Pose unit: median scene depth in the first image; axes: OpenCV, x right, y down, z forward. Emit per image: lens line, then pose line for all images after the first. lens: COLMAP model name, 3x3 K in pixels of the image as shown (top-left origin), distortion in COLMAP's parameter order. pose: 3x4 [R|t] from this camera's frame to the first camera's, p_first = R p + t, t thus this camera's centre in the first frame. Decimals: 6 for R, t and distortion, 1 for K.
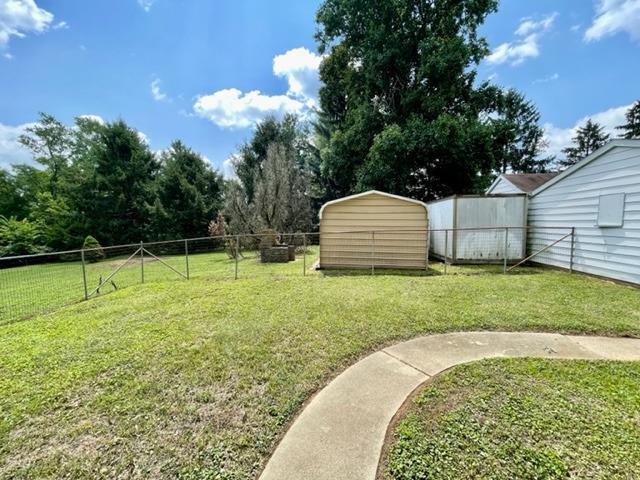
lens RADIAL K [[255.7, 0, 320.0], [0, 255.7, 239.4], [0, 0, 1]] dist [0.000764, -0.000010]
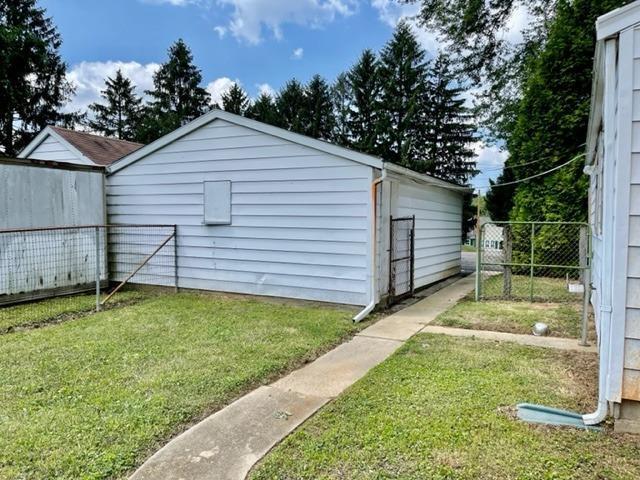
lens RADIAL K [[484.1, 0, 321.0], [0, 484.1, 241.2], [0, 0, 1]] dist [0.010407, -0.026152]
pose [[0.341466, -0.038569, 0.939103, -0.069044], [0.051367, 0.998430, 0.022329, -0.009969], [-0.938490, 0.040614, 0.342911, 0.159927]]
